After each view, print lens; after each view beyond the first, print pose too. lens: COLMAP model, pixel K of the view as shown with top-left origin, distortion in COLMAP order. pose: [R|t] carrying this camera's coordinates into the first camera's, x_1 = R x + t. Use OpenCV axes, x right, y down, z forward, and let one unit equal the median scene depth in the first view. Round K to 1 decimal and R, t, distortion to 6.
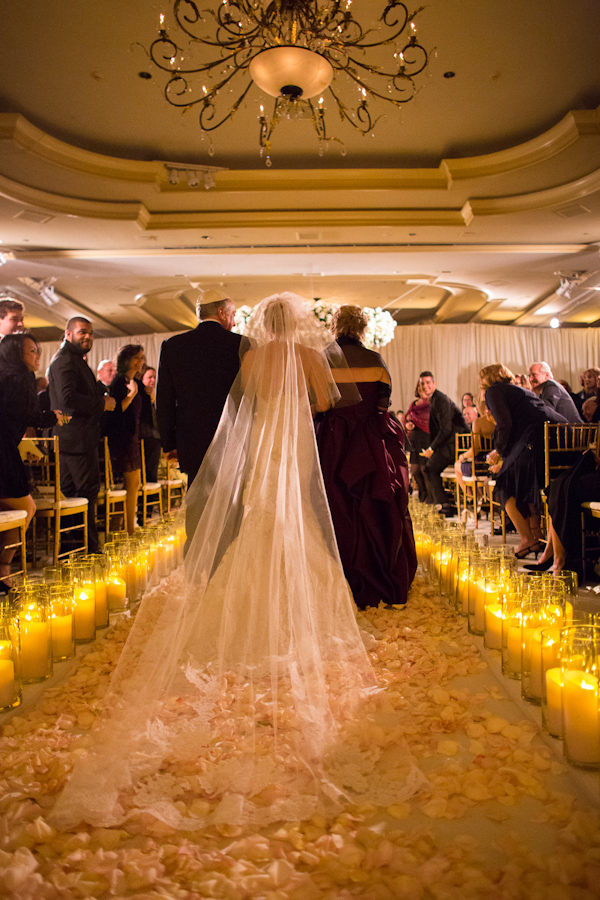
lens RADIAL K [[605.1, 0, 350.9], [0, 605.1, 448.6], [0, 0, 1]] dist [-0.059058, 0.006381]
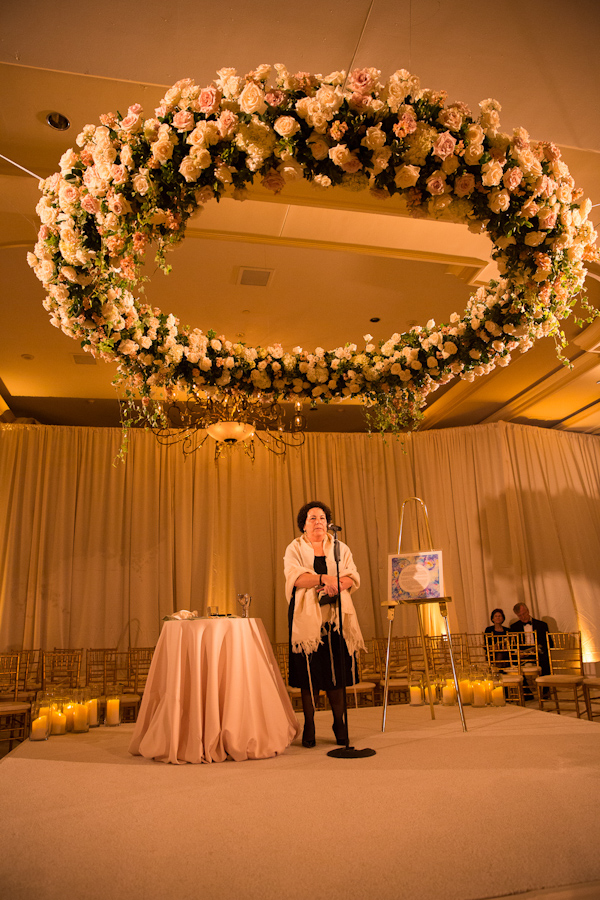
lens RADIAL K [[626.1, 0, 300.0], [0, 626.1, 450.0], [0, 0, 1]] dist [-0.079247, -0.002136]
pose [[0.986900, 0.031417, 0.158246, -0.187566], [0.014710, 0.959250, -0.282177, -0.036877], [-0.160663, 0.280808, 0.946221, 1.091629]]
